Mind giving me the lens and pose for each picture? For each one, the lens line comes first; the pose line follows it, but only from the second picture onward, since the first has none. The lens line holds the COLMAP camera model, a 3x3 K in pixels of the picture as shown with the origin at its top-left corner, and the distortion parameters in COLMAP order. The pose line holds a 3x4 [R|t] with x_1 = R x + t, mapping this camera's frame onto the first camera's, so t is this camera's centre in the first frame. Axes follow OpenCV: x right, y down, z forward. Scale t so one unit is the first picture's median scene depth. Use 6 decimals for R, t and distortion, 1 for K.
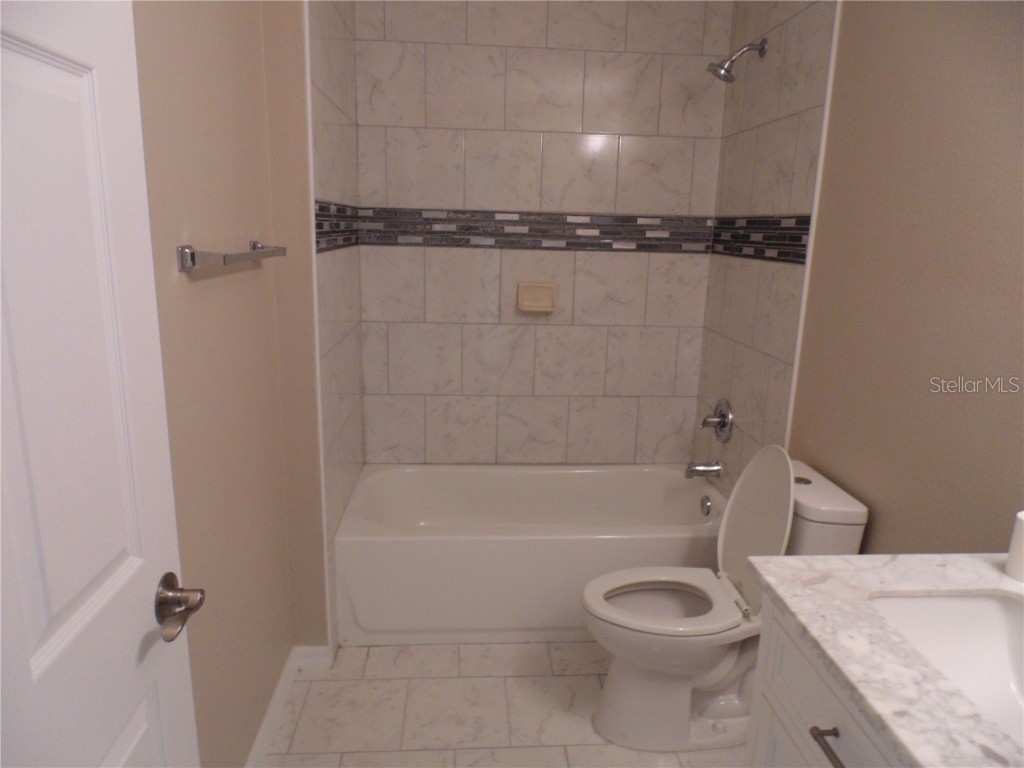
lens RADIAL K [[682.0, 0, 515.3], [0, 682.0, 380.9], [0, 0, 1]] dist [-0.016308, -0.001558]
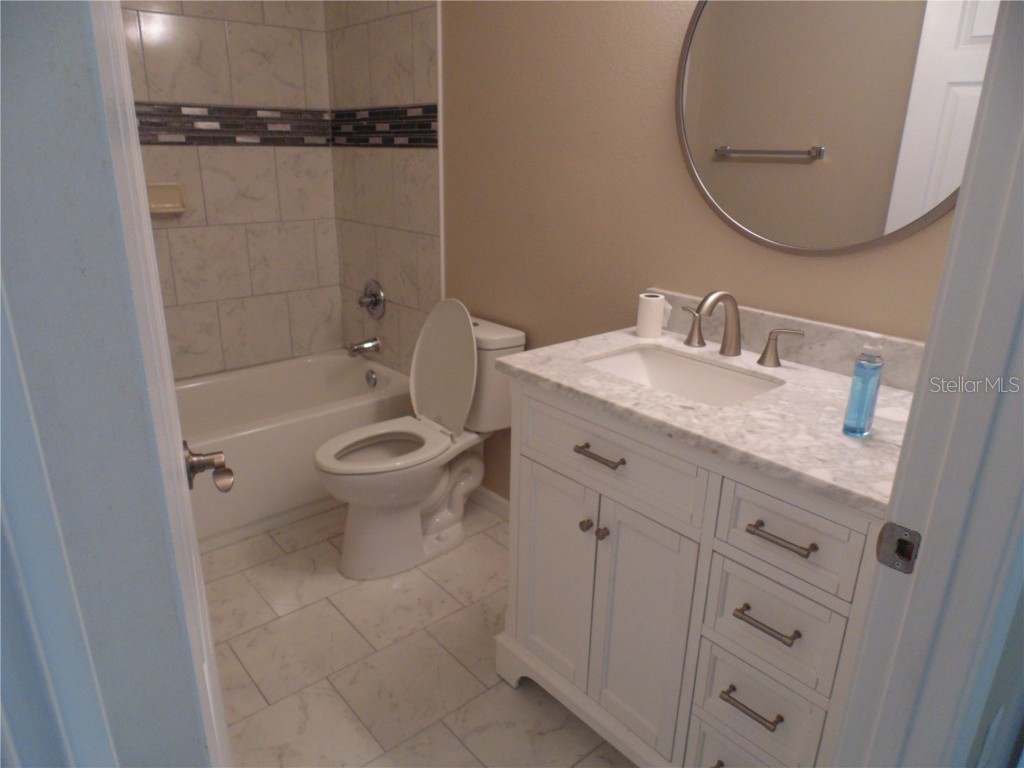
lens RADIAL K [[682.0, 0, 515.3], [0, 682.0, 380.9], [0, 0, 1]] dist [-0.016308, -0.001558]
pose [[0.798788, -0.206323, 0.565127, -0.165762], [0.138240, 0.977166, 0.161358, 0.039760], [-0.585515, -0.050768, 0.809070, -0.041934]]
